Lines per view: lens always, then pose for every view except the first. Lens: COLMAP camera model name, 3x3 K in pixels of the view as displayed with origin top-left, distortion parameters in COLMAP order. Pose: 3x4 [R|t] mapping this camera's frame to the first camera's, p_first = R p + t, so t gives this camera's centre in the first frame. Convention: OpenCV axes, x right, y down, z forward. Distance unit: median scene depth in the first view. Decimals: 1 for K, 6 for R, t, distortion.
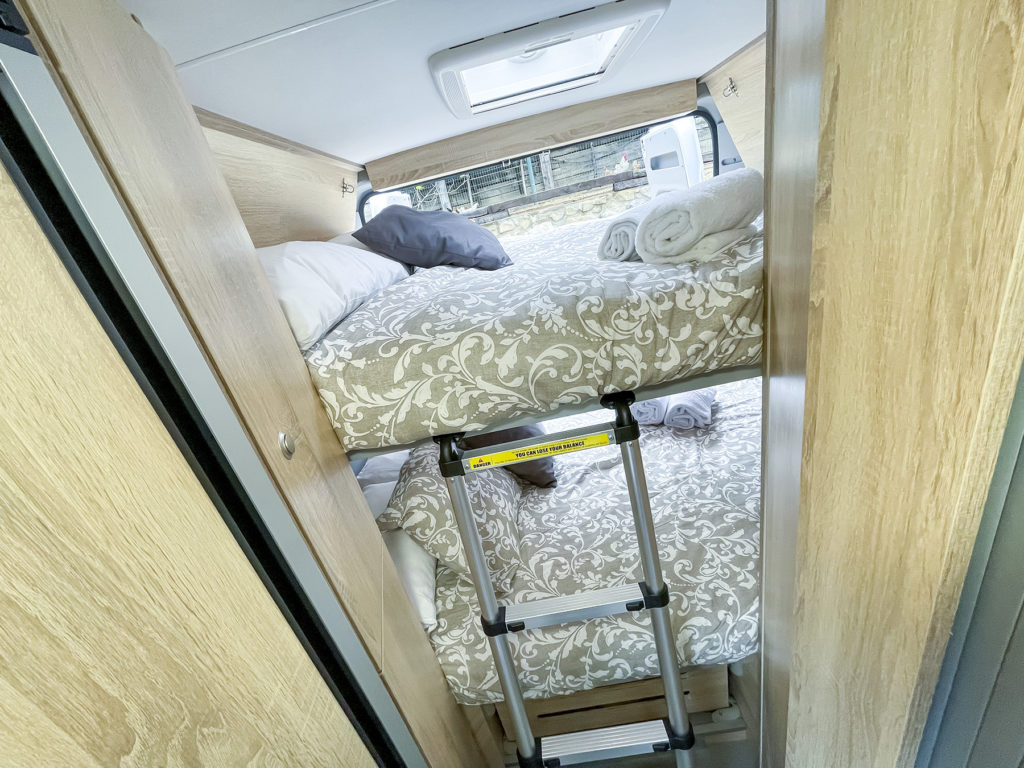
lens RADIAL K [[417.5, 0, 506.7], [0, 417.5, 396.1], [0, 0, 1]] dist [0.005718, -0.000252]
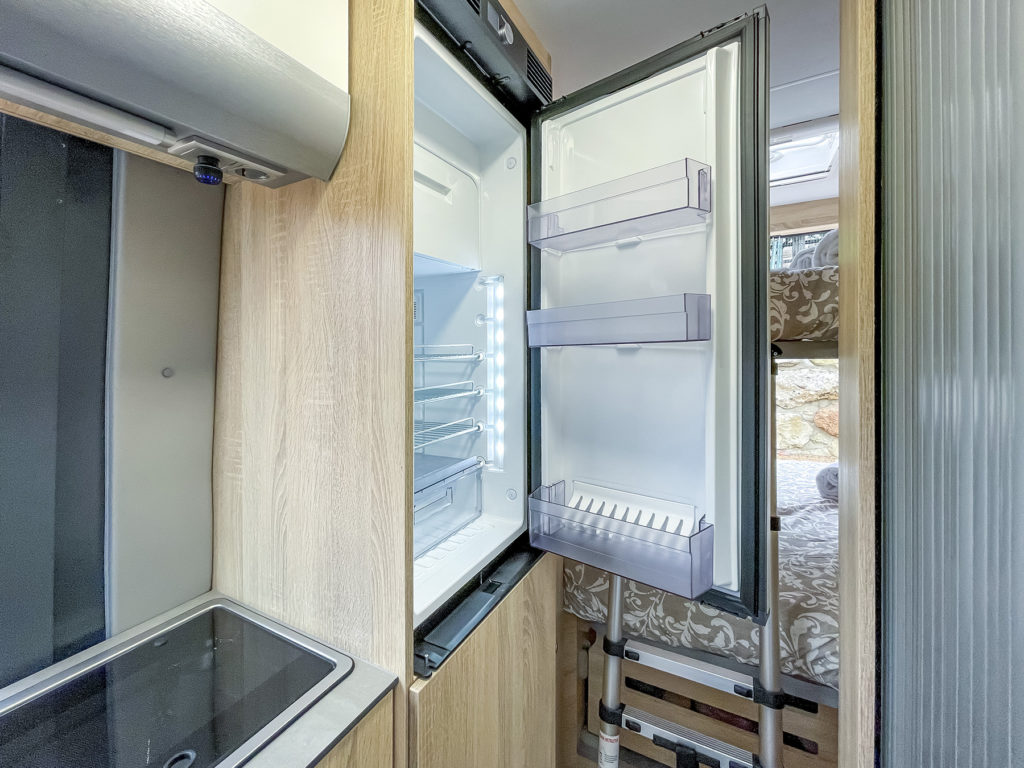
lens RADIAL K [[413.5, 0, 499.2], [0, 413.5, 359.4], [0, 0, 1]] dist [-0.030521, 0.026675]
pose [[0.847813, 0.217507, -0.483635, 0.144263], [-0.361825, 0.904007, -0.227717, 0.468853], [0.387679, 0.368053, 0.845128, -0.329728]]
